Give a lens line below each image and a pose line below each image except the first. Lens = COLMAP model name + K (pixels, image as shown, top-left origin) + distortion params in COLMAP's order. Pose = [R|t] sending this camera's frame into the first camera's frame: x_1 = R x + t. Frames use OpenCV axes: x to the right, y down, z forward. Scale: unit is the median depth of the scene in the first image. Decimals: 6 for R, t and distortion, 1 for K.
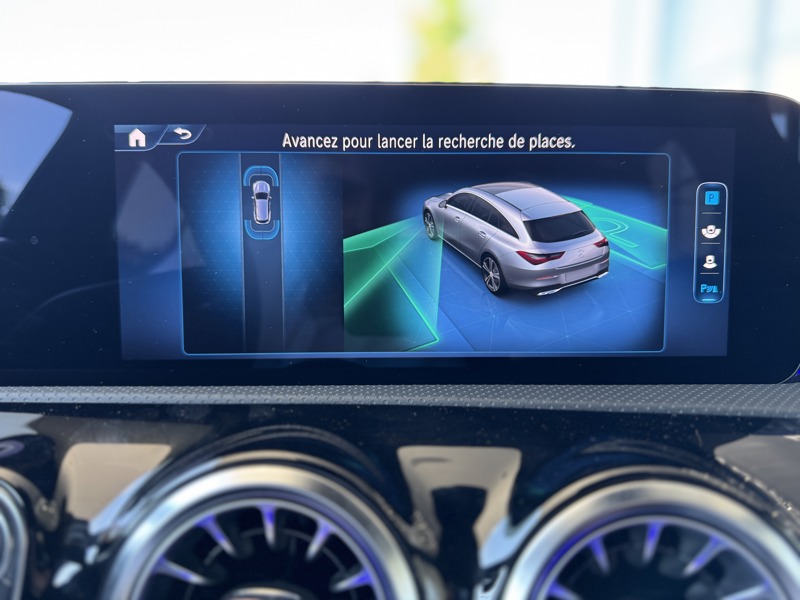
lens RADIAL K [[576.2, 0, 397.5], [0, 576.2, 304.0], [0, 0, 1]] dist [-0.016050, -0.001787]
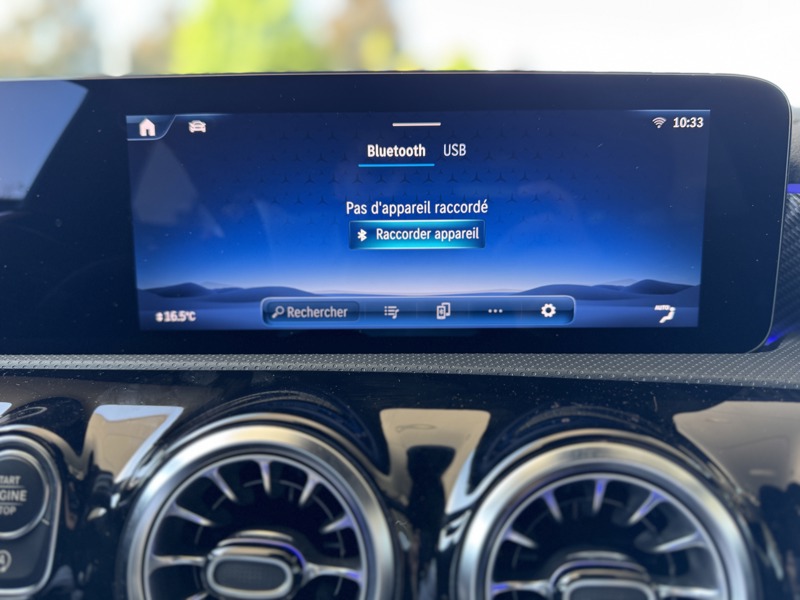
lens RADIAL K [[571.3, 0, 400.0], [0, 571.3, 300.0], [0, 0, 1]] dist [0.010590, -0.035011]
pose [[0.999344, -0.000762, -0.036199, 0.069679], [0.003038, 0.998018, 0.062863, -0.032598], [0.036079, -0.062931, 0.997365, -0.091503]]
